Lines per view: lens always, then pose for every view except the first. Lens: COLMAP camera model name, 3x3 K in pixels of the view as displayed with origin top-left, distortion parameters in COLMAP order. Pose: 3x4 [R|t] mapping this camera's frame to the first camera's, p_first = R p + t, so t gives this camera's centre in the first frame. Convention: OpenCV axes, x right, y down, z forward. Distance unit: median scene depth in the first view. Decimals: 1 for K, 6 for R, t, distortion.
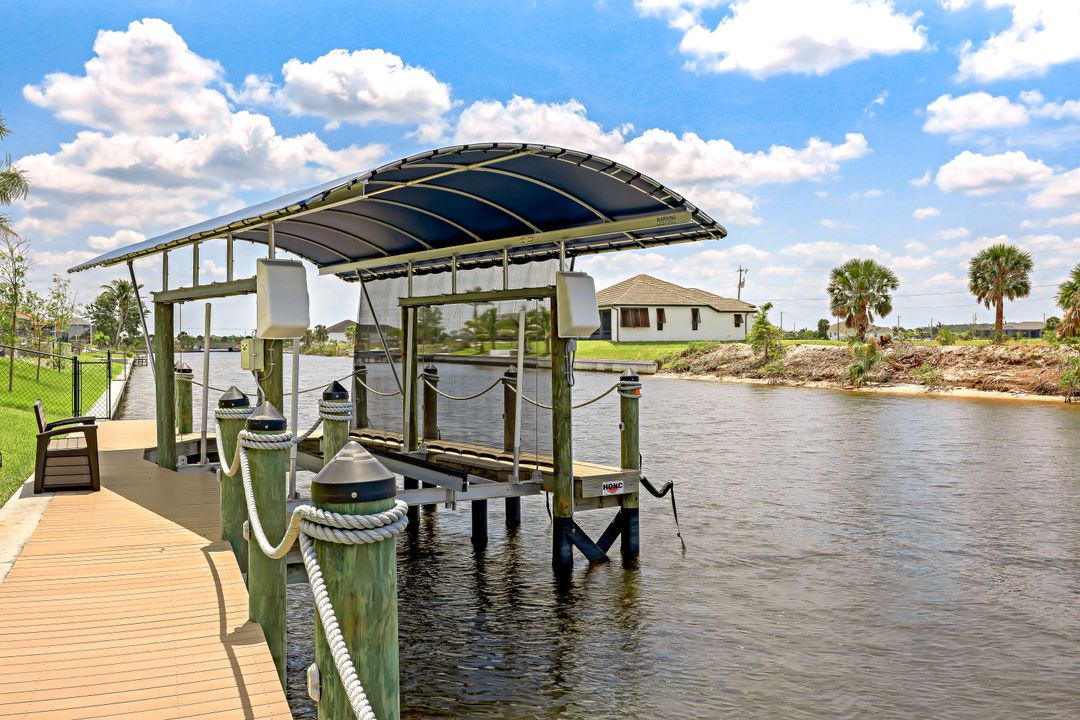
lens RADIAL K [[1039.0, 0, 529.6], [0, 1039.0, 365.1], [0, 0, 1]] dist [0.063503, 0.000000]
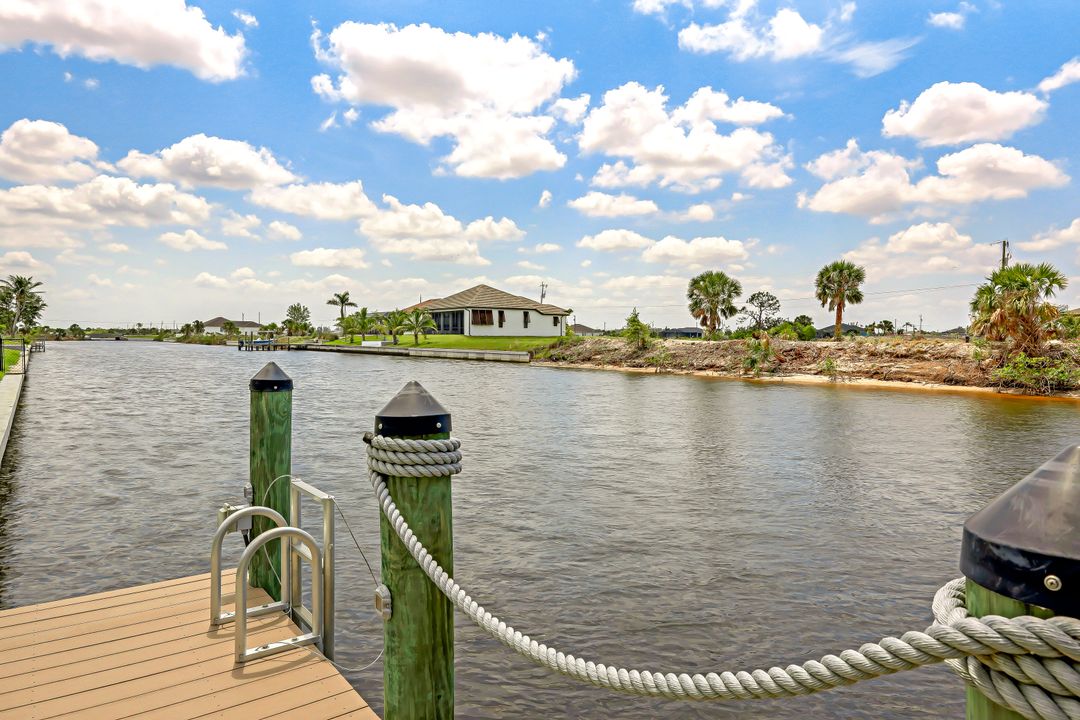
lens RADIAL K [[694.2, 0, 539.8], [0, 694.2, 354.3], [0, 0, 1]] dist [0.010461, 0.000581]
pose [[0.963511, 0.006291, 0.267595, -0.101126], [-0.006780, 0.999977, 0.000903, -0.002012], [-0.267583, -0.002684, 0.963531, 0.258526]]
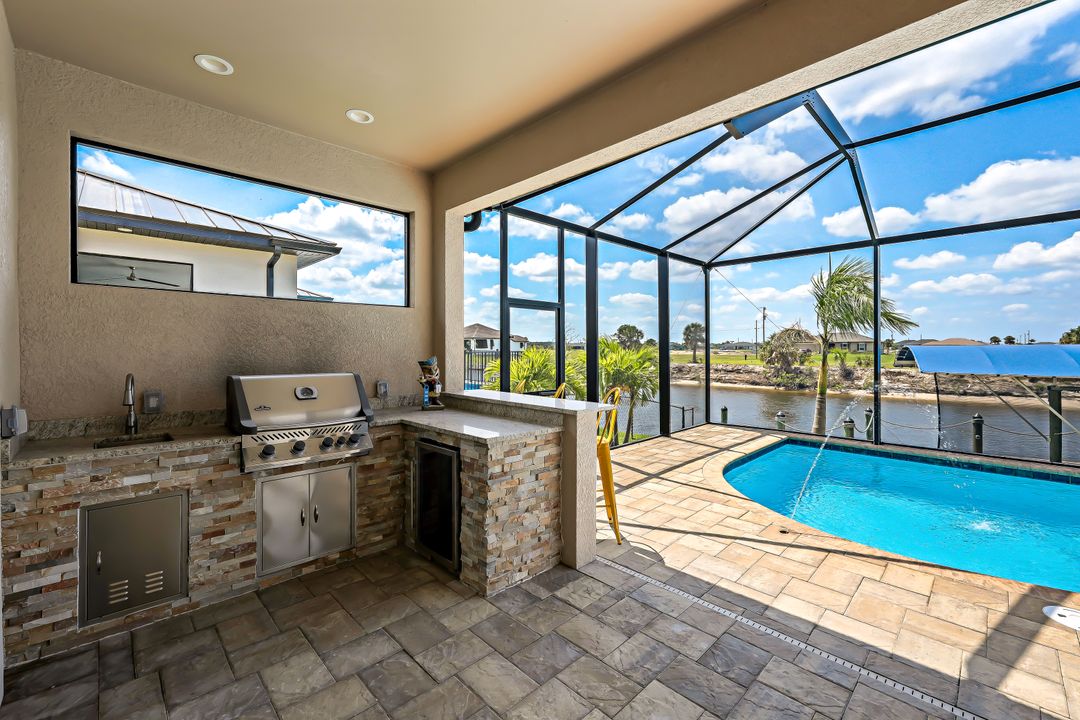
lens RADIAL K [[446.1, 0, 524.5], [0, 446.1, 355.4], [0, 0, 1]] dist [-0.004488, 0.000922]
pose [[0.924734, -0.002262, 0.380607, -0.300406], [0.003711, 0.999988, -0.003074, -0.029021], [-0.380596, 0.004255, 0.924732, 0.136231]]
